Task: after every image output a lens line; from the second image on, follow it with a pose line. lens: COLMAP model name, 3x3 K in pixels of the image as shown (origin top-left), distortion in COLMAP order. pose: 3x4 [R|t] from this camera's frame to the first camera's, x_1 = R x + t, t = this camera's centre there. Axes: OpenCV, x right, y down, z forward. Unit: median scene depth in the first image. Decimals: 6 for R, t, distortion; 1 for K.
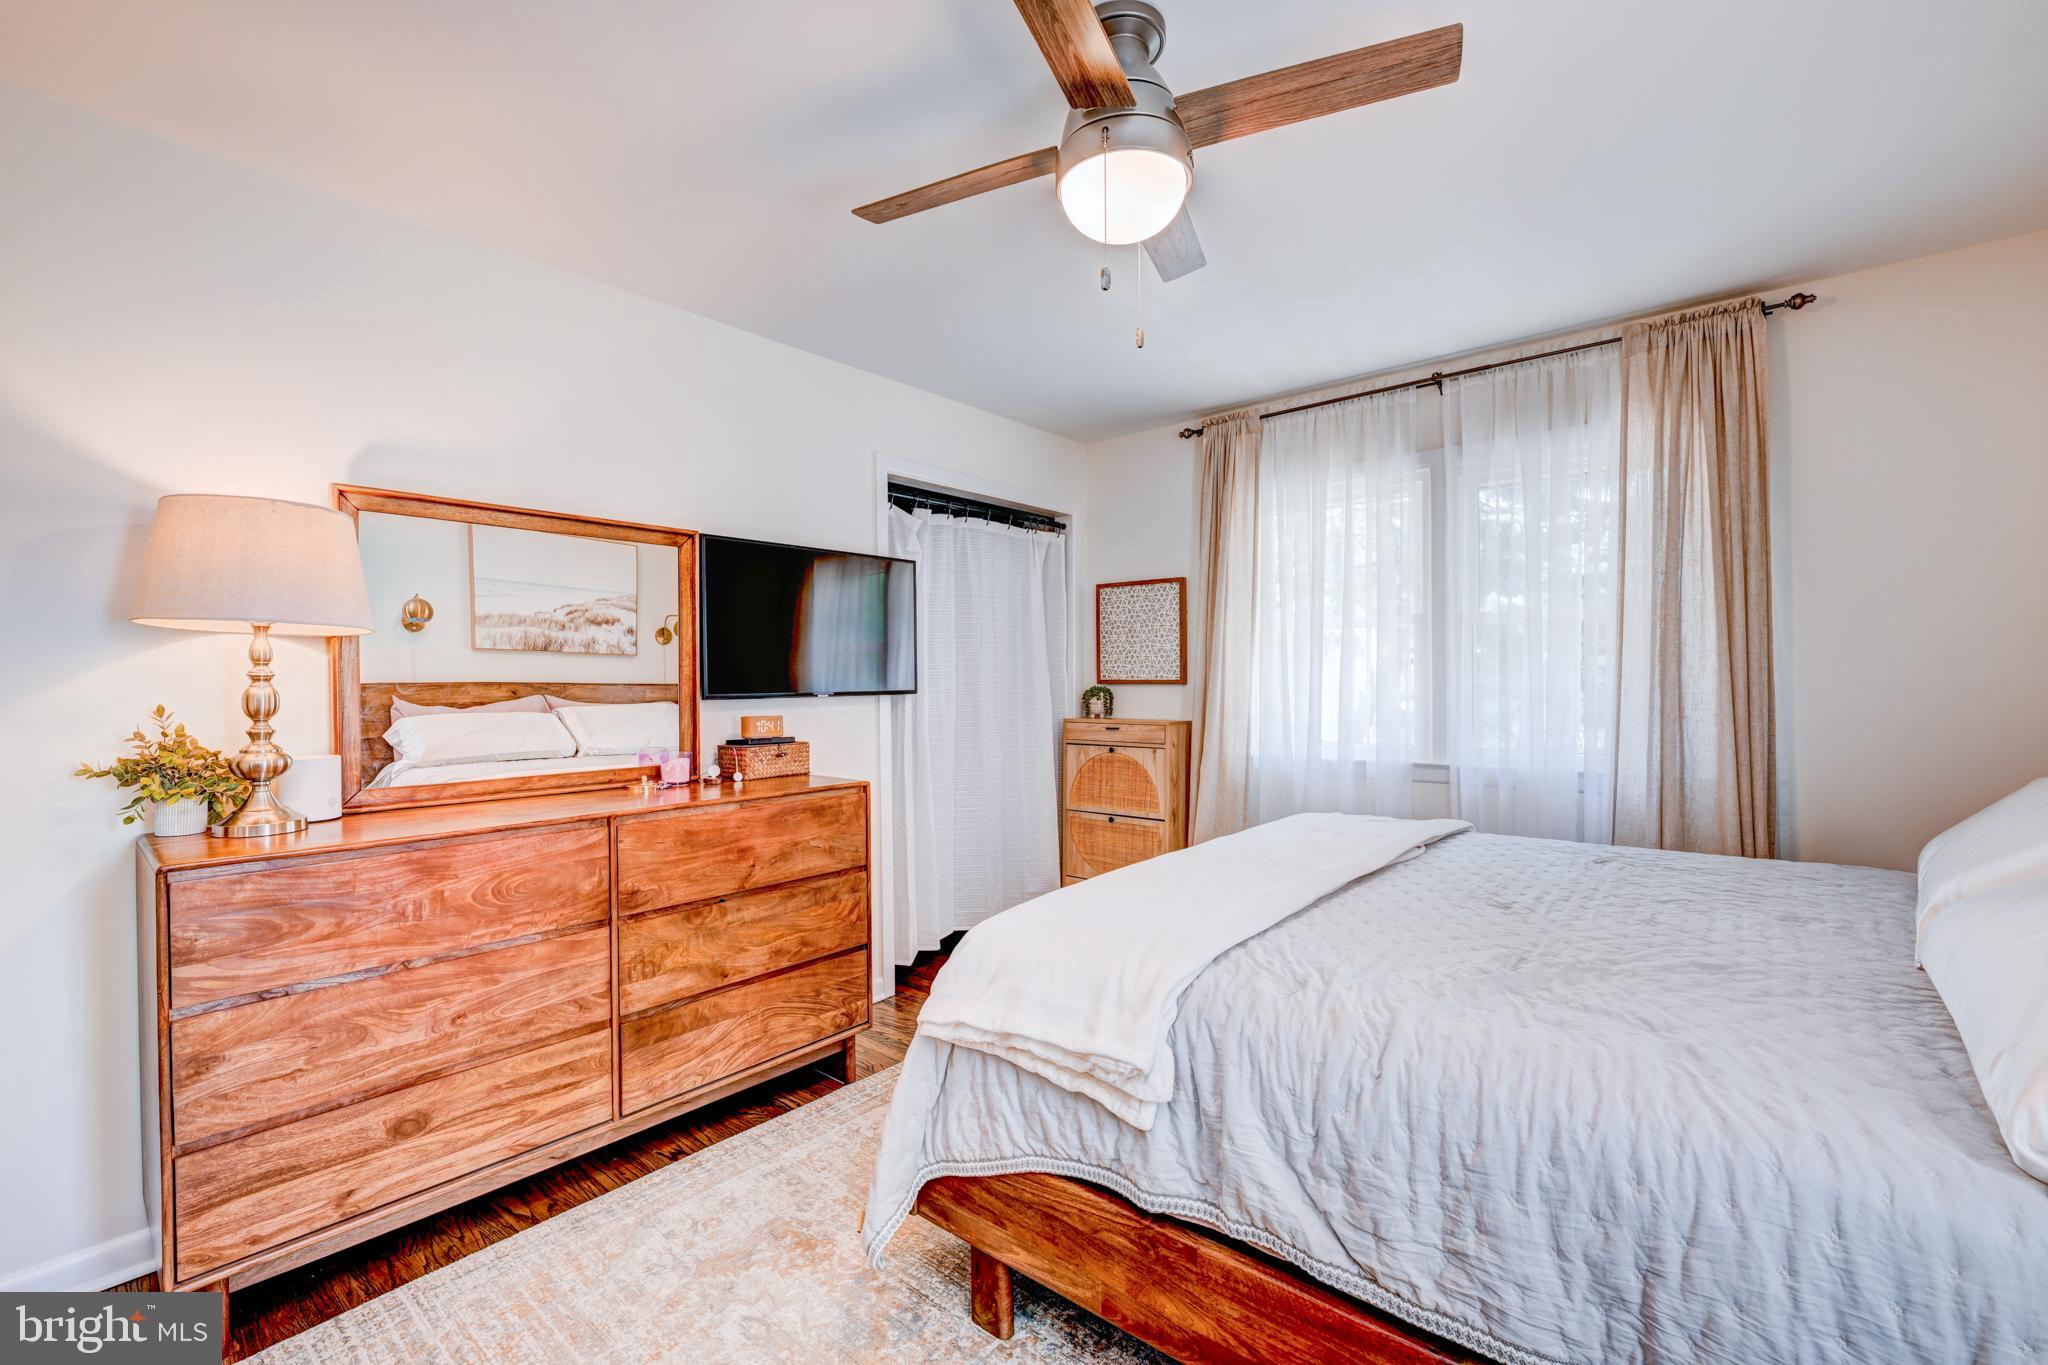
lens RADIAL K [[863.1, 0, 1024.0], [0, 863.1, 682.5], [0, 0, 1]] dist [-0.000824, -0.000669]
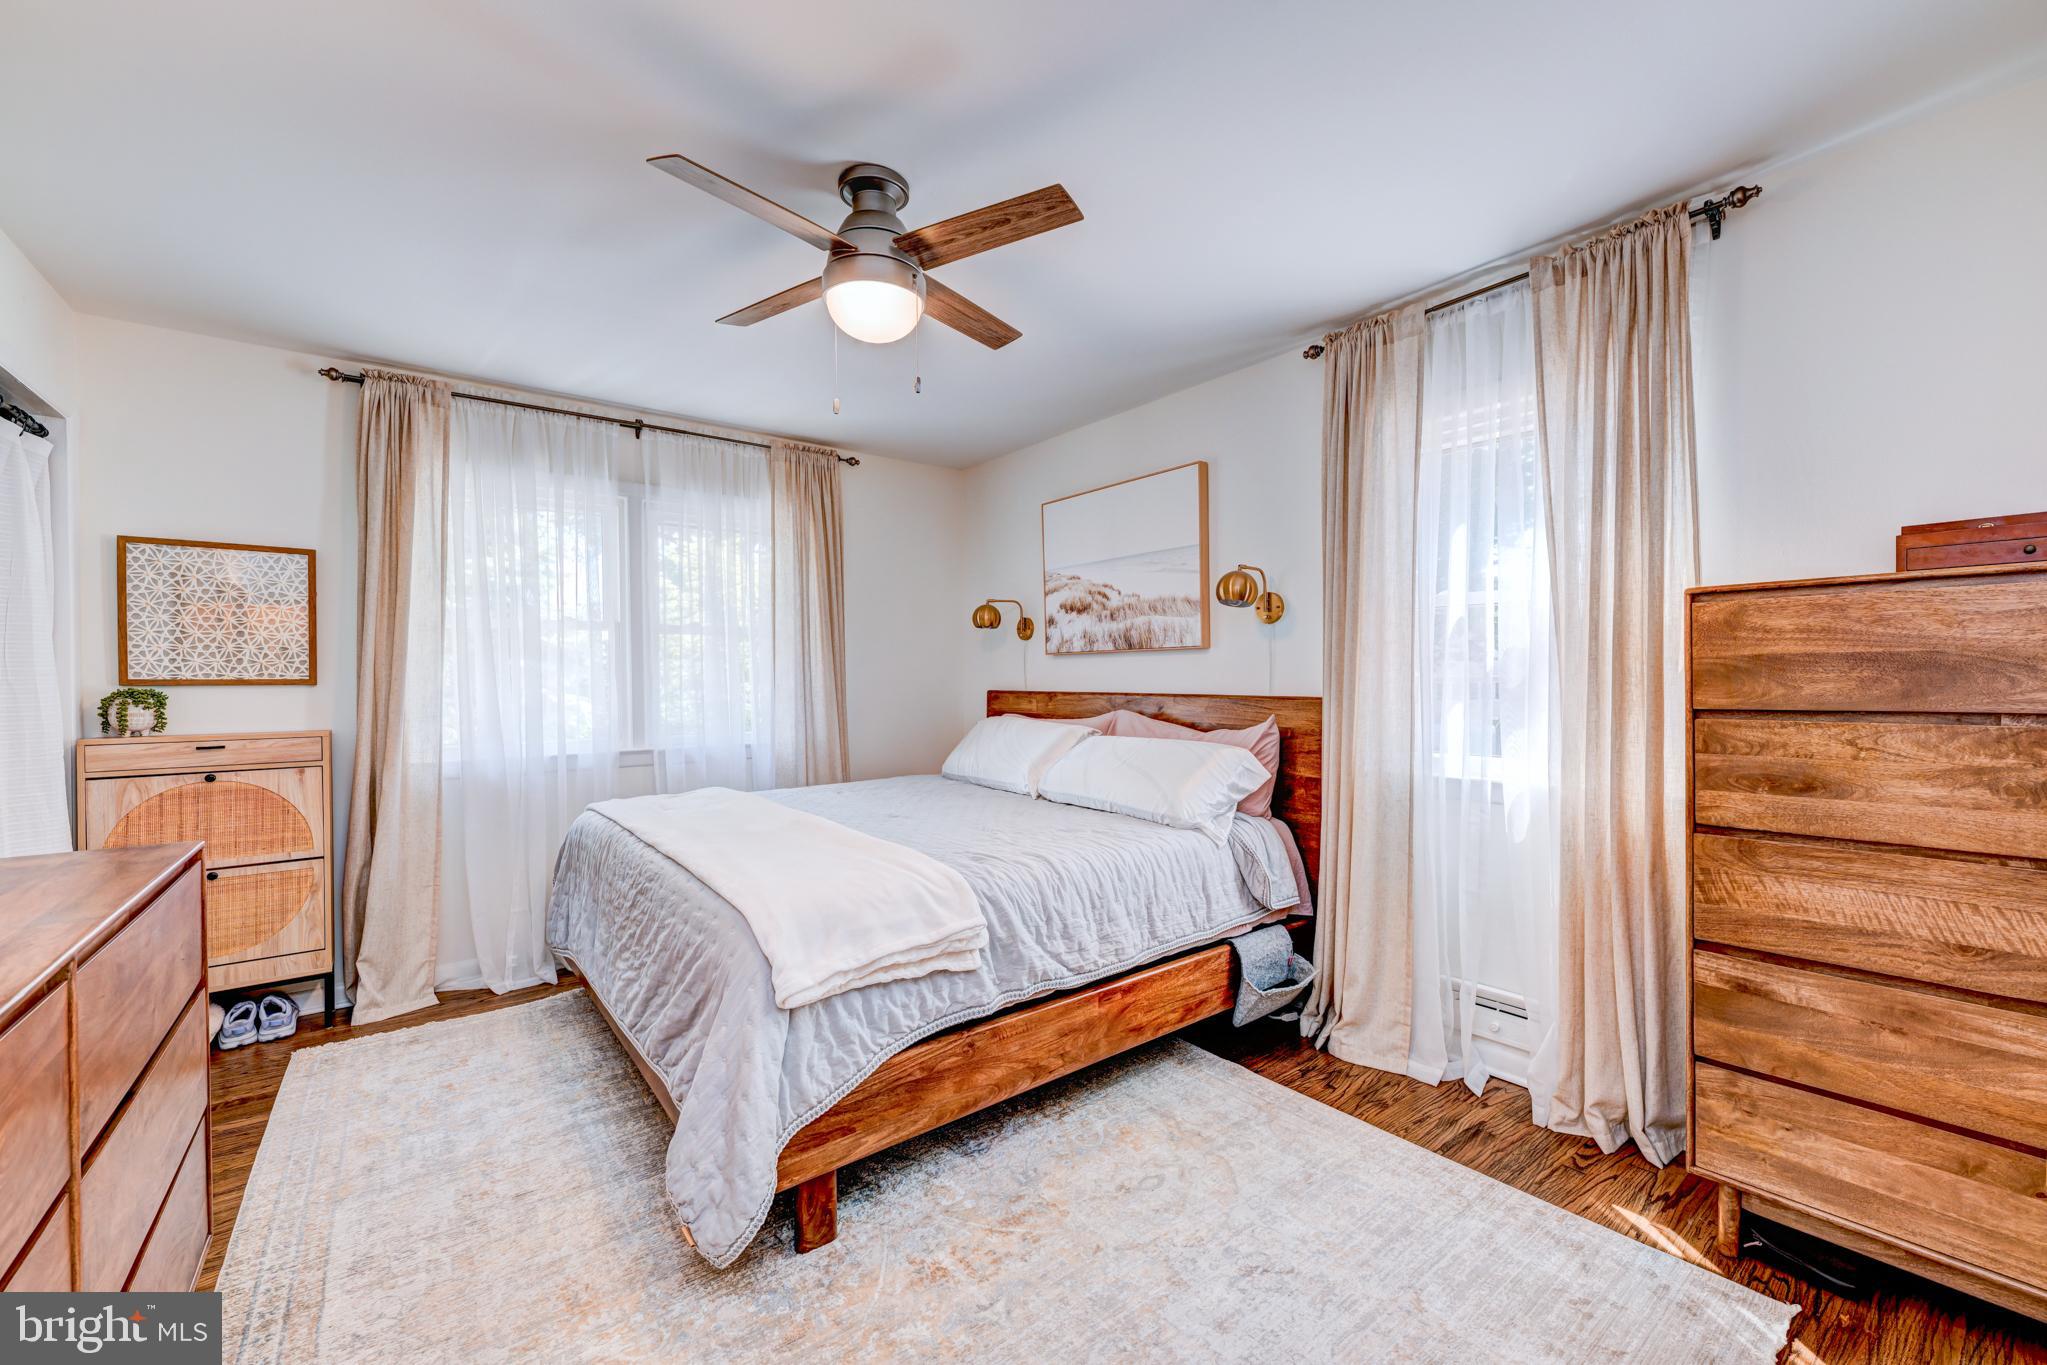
lens RADIAL K [[824.9, 0, 1023.5], [0, 824.9, 682.5], [0, 0, 1]] dist [0.001924, 0.000201]
pose [[0.205469, -0.003324, 0.978658, -0.520750], [0.006584, 0.999976, 0.002014, 0.003256], [-0.978641, 0.006029, 0.205486, 0.251098]]
